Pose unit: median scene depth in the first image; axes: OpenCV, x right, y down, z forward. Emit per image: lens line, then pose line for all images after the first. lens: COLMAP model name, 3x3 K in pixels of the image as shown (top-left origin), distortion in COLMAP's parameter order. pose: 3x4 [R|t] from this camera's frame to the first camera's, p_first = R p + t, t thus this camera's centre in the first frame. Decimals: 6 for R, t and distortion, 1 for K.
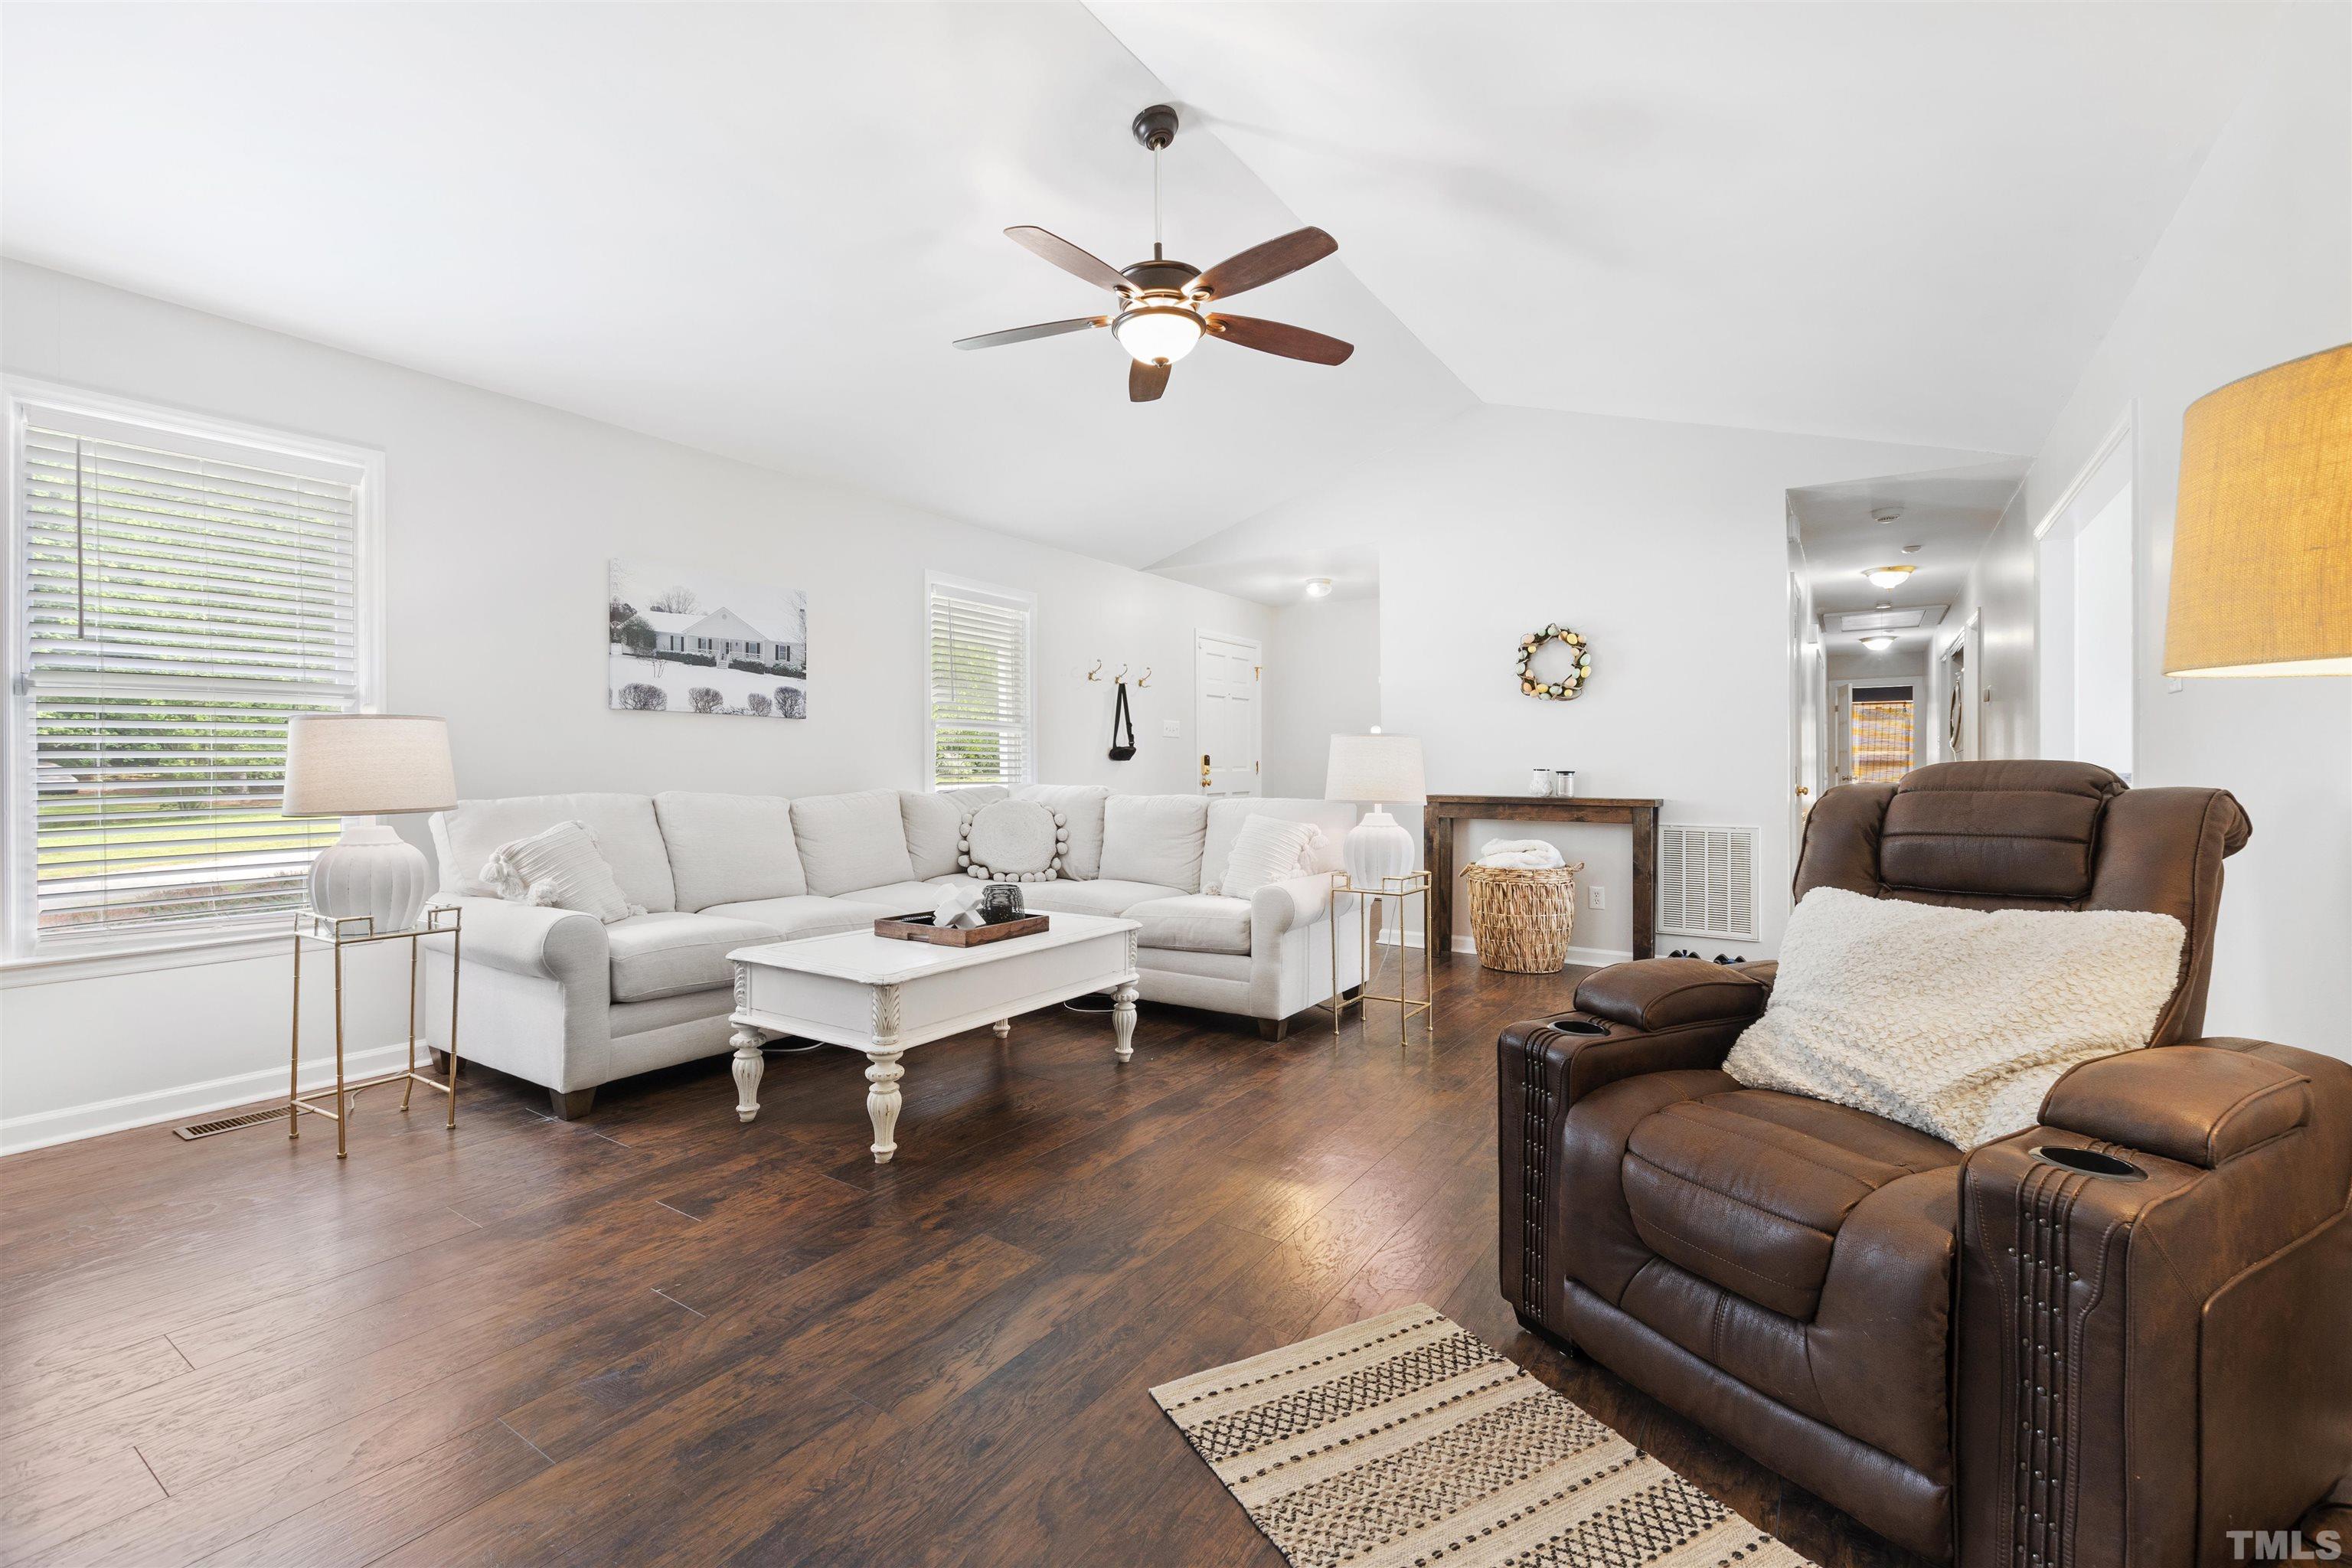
lens RADIAL K [[1032.5, 0, 1136.2], [0, 1032.5, 762.1], [0, 0, 1]] dist [0.008910, -0.003060]
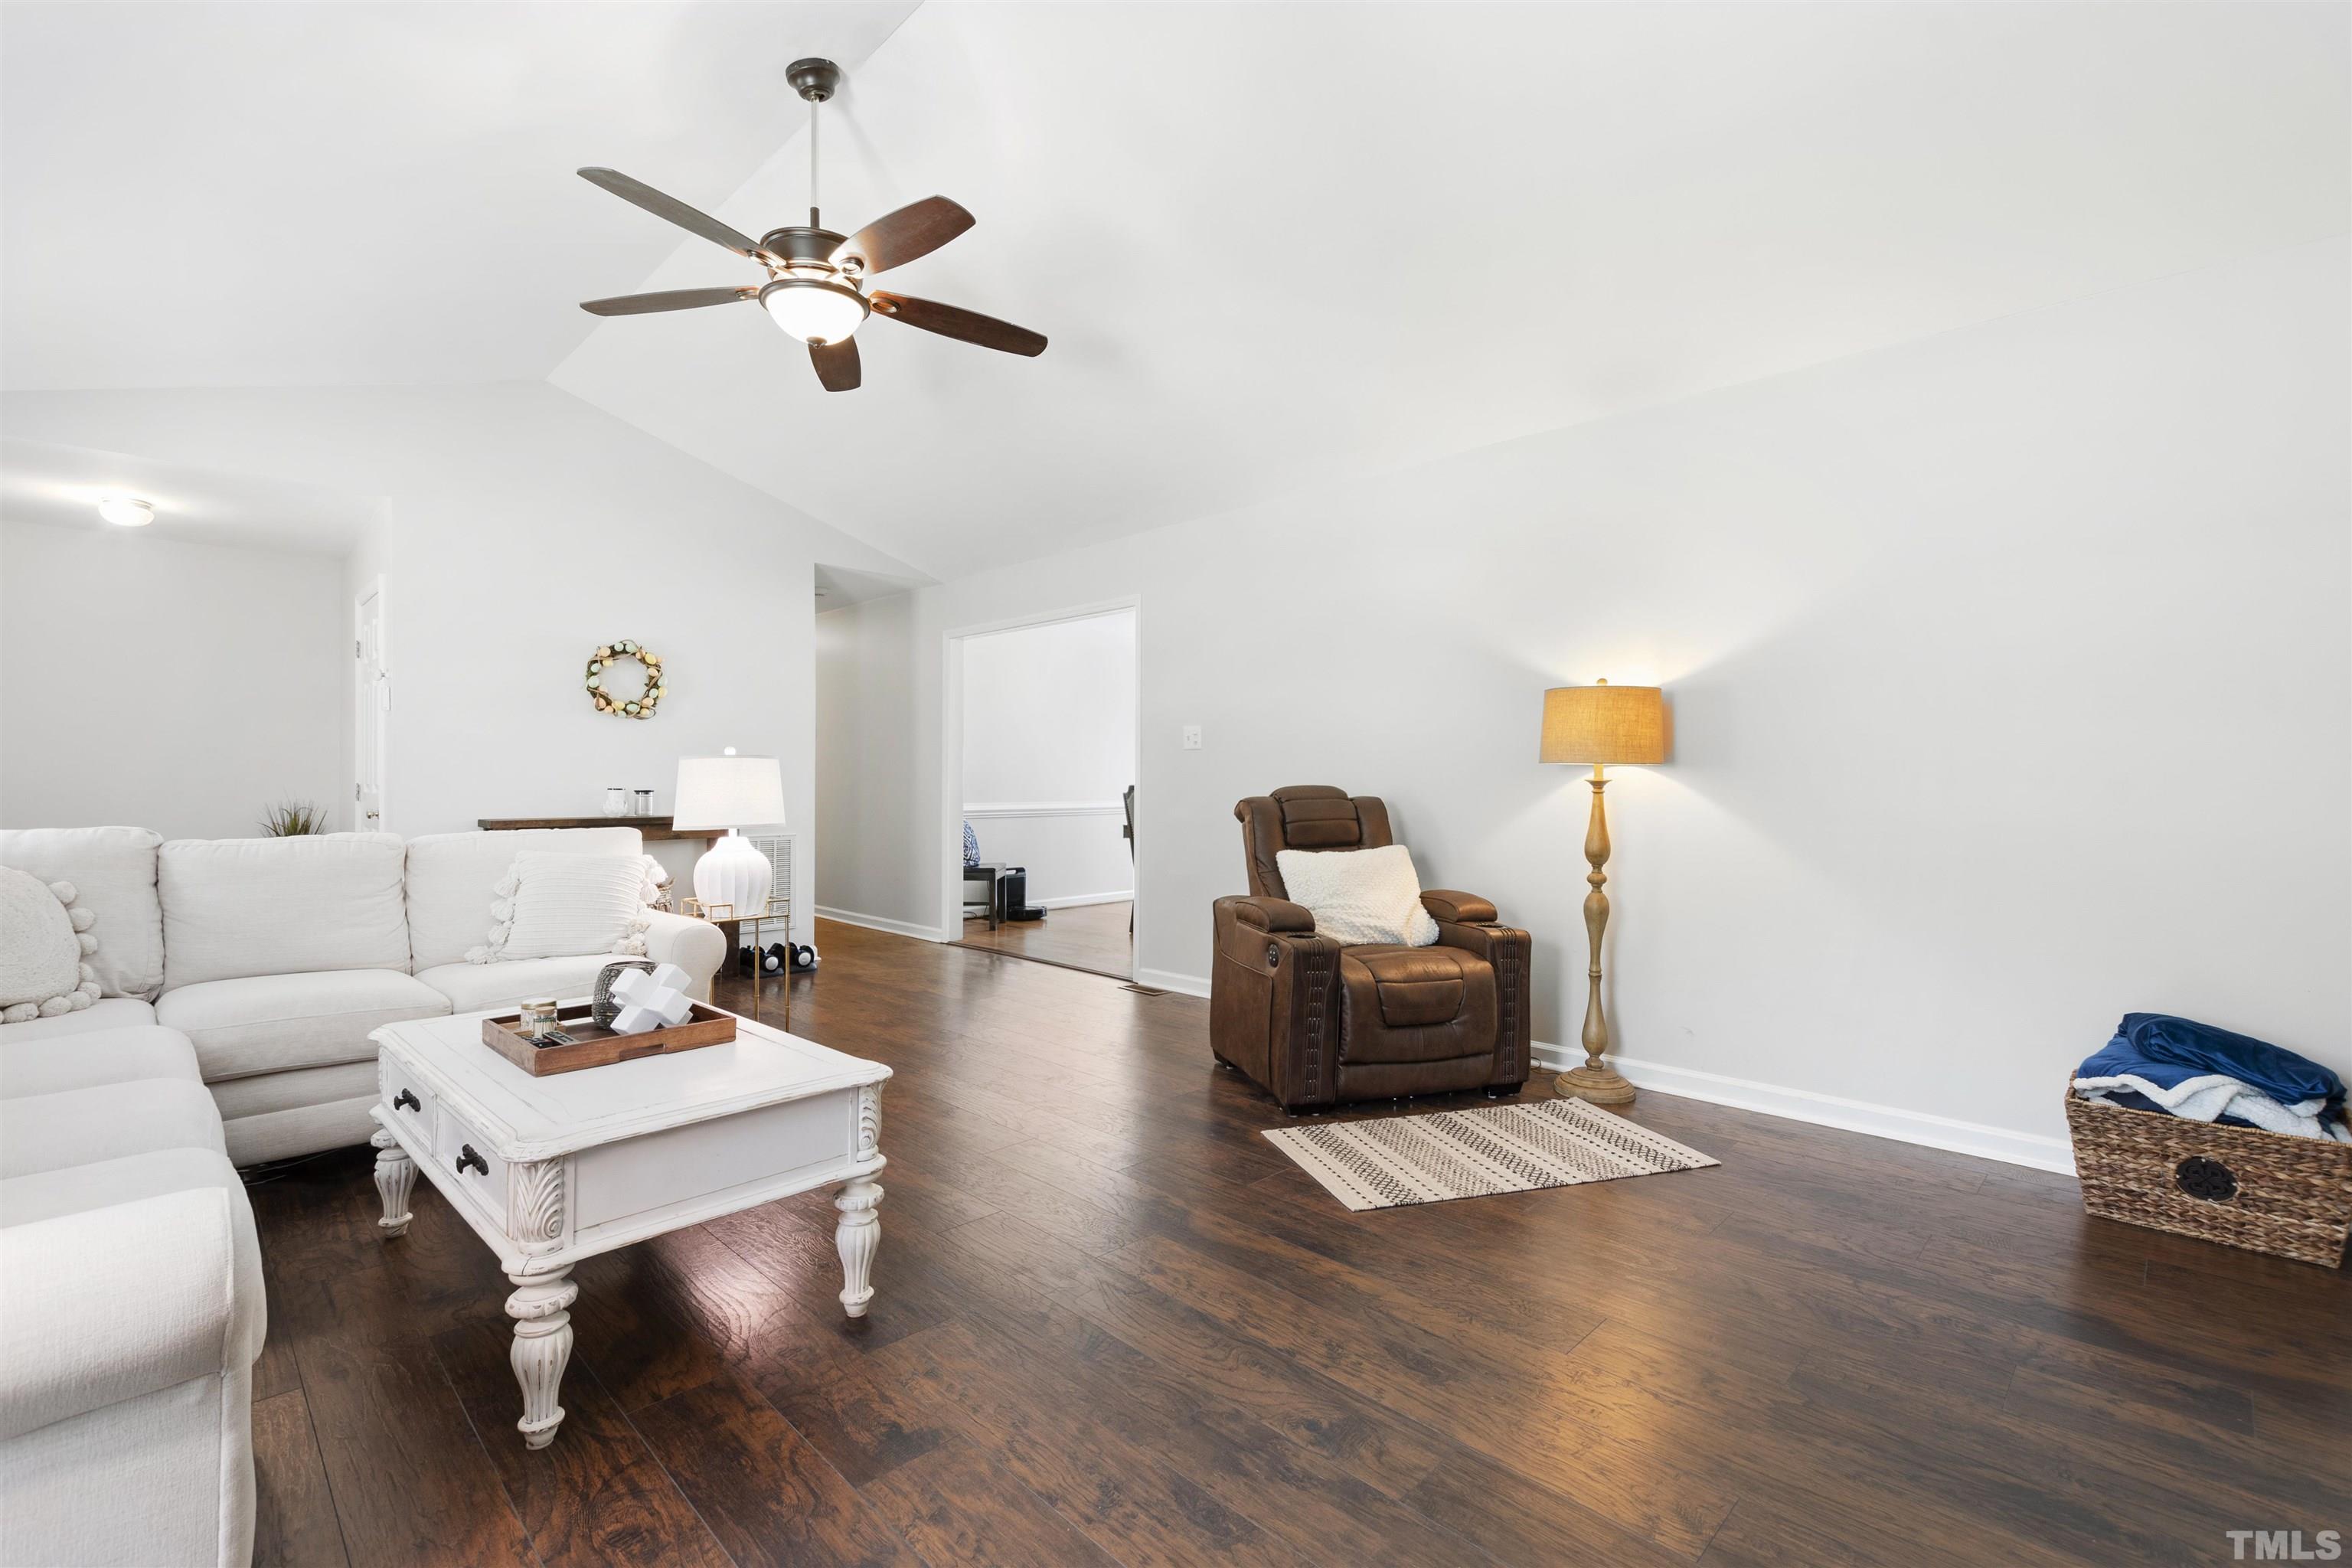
lens RADIAL K [[1032.5, 0, 1181.8], [0, 1032.5, 786.3], [0, 0, 1]] dist [0.008910, -0.003060]
pose [[0.170166, -0.007350, 0.985388, -0.616939], [-0.003925, 0.999959, 0.008137, -0.007056], [-0.985408, -0.005252, 0.170131, 0.409231]]
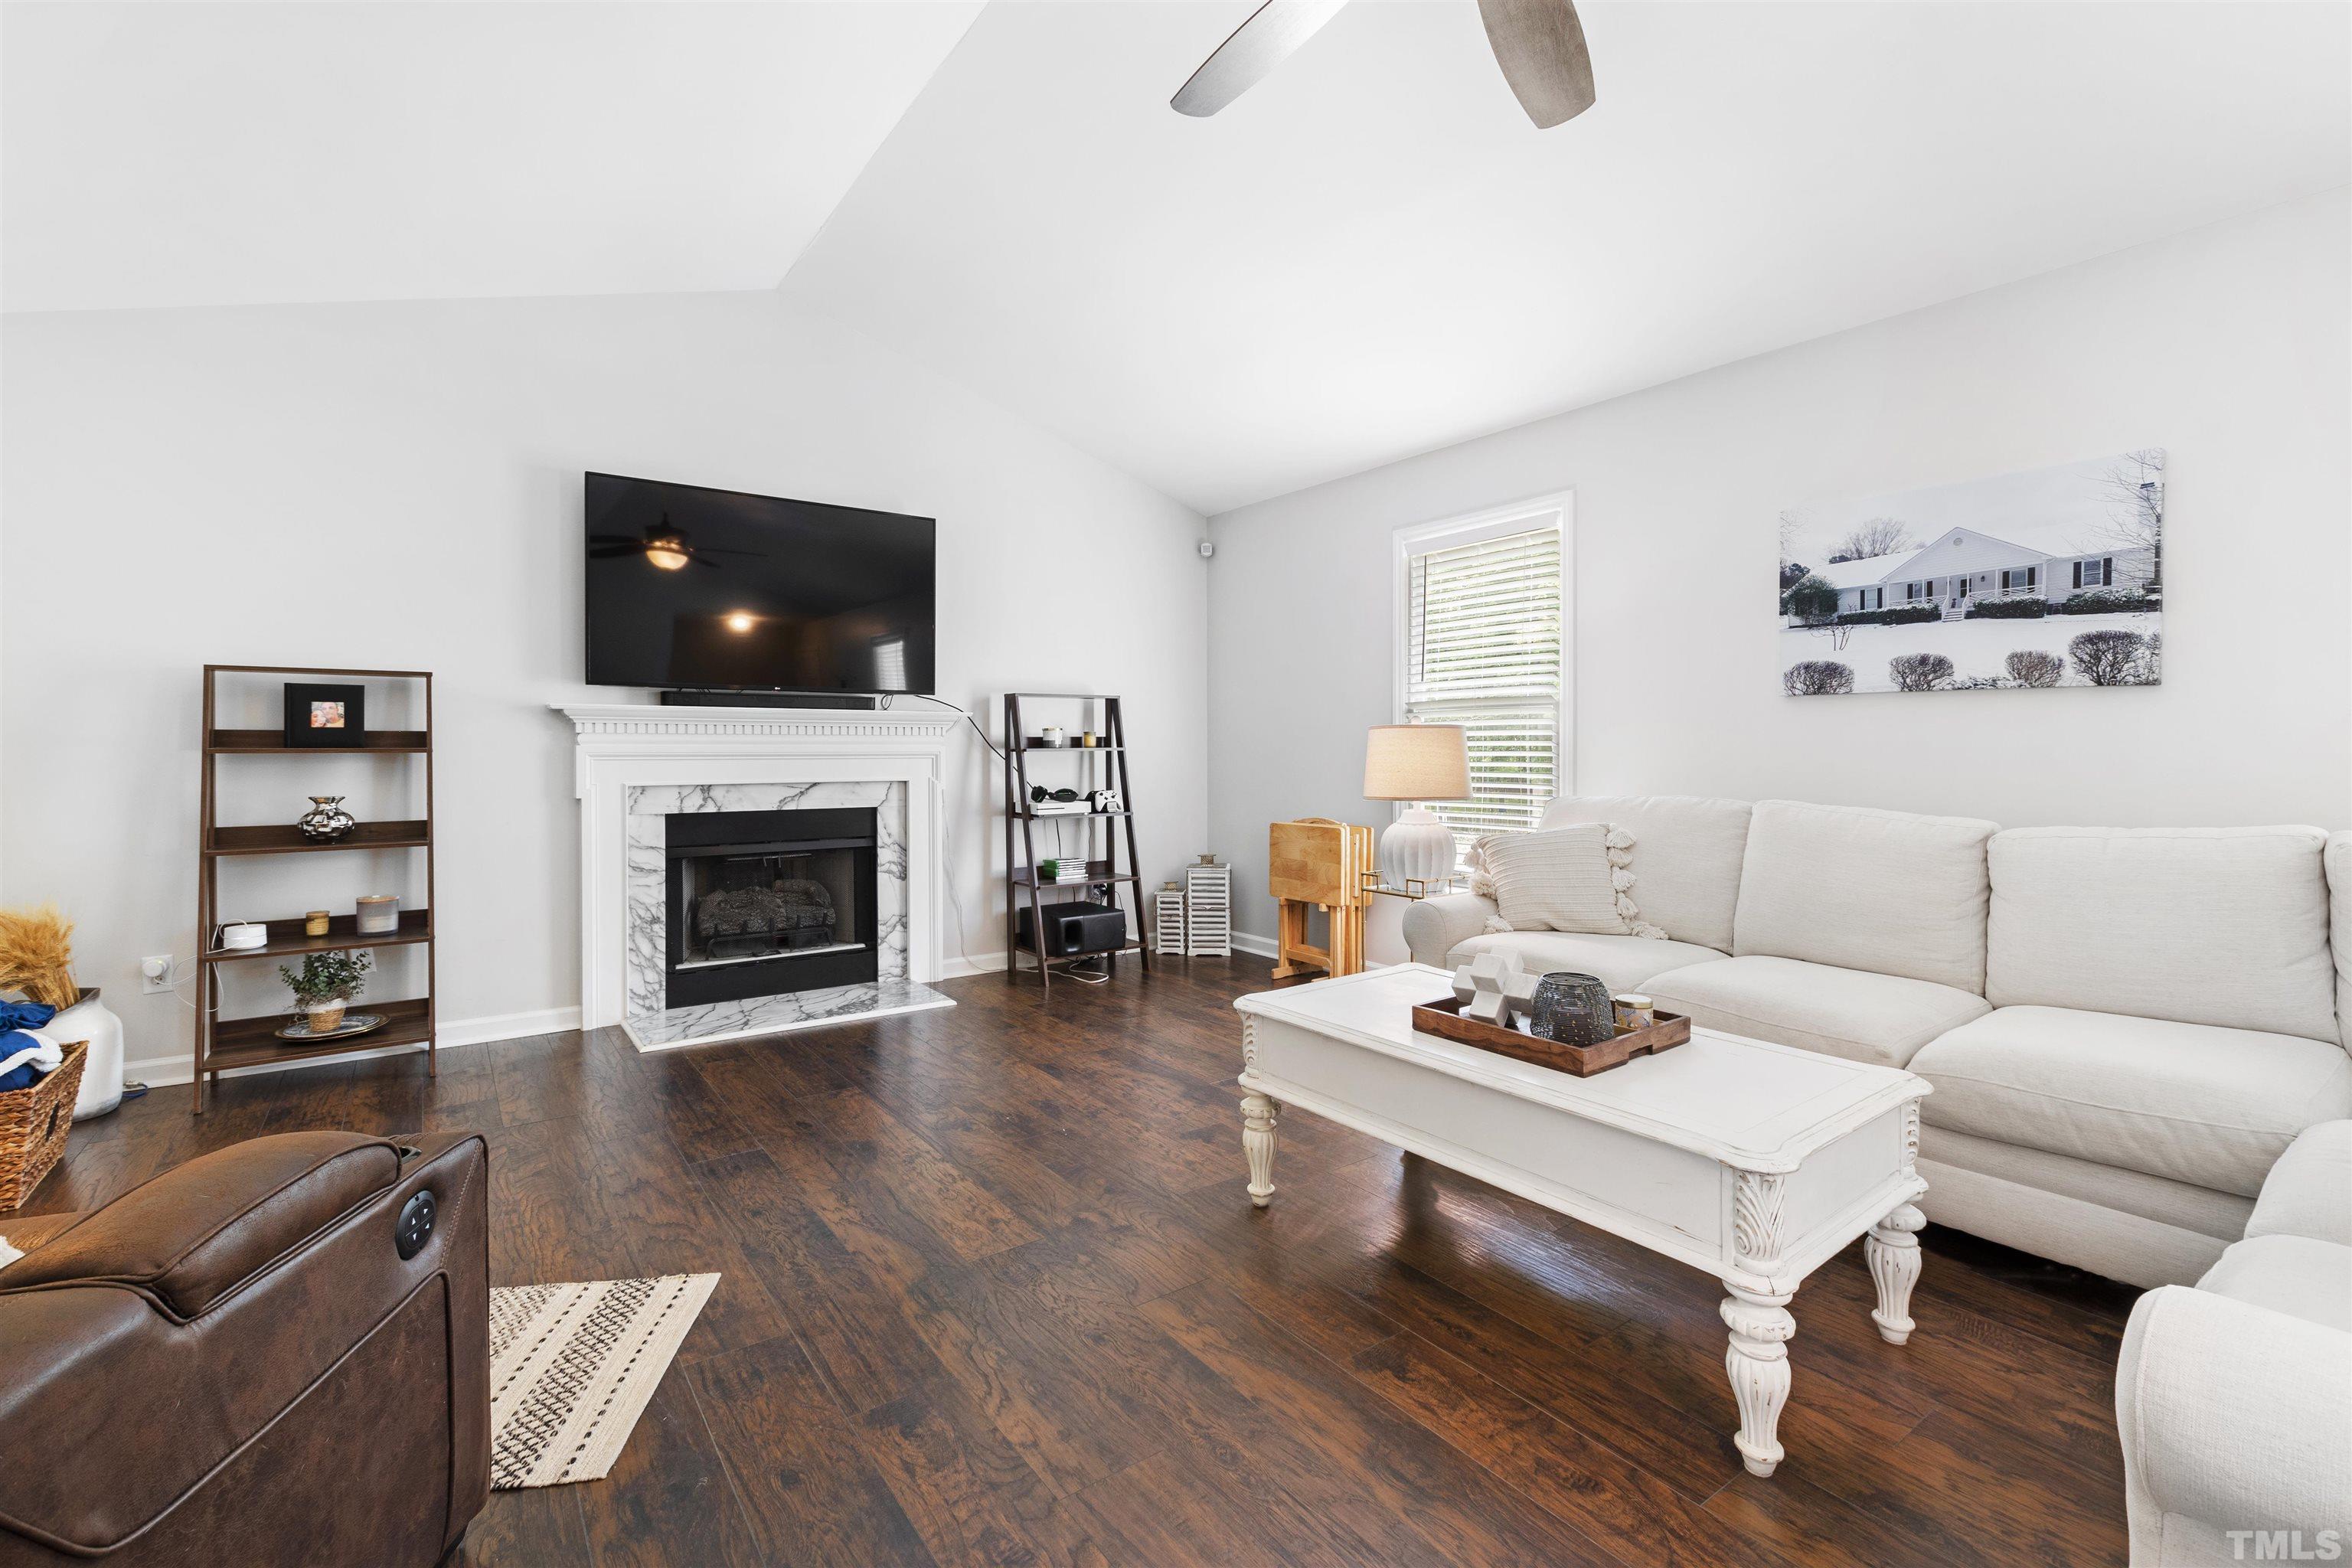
lens RADIAL K [[1032.5, 0, 1171.5], [0, 1032.5, 766.3], [0, 0, 1]] dist [0.008910, -0.003060]
pose [[-0.333284, 0.013713, -0.942727, 0.410454], [0.000609, 0.999897, 0.014329, -0.008309], [0.942826, 0.004202, -0.333258, 0.792396]]
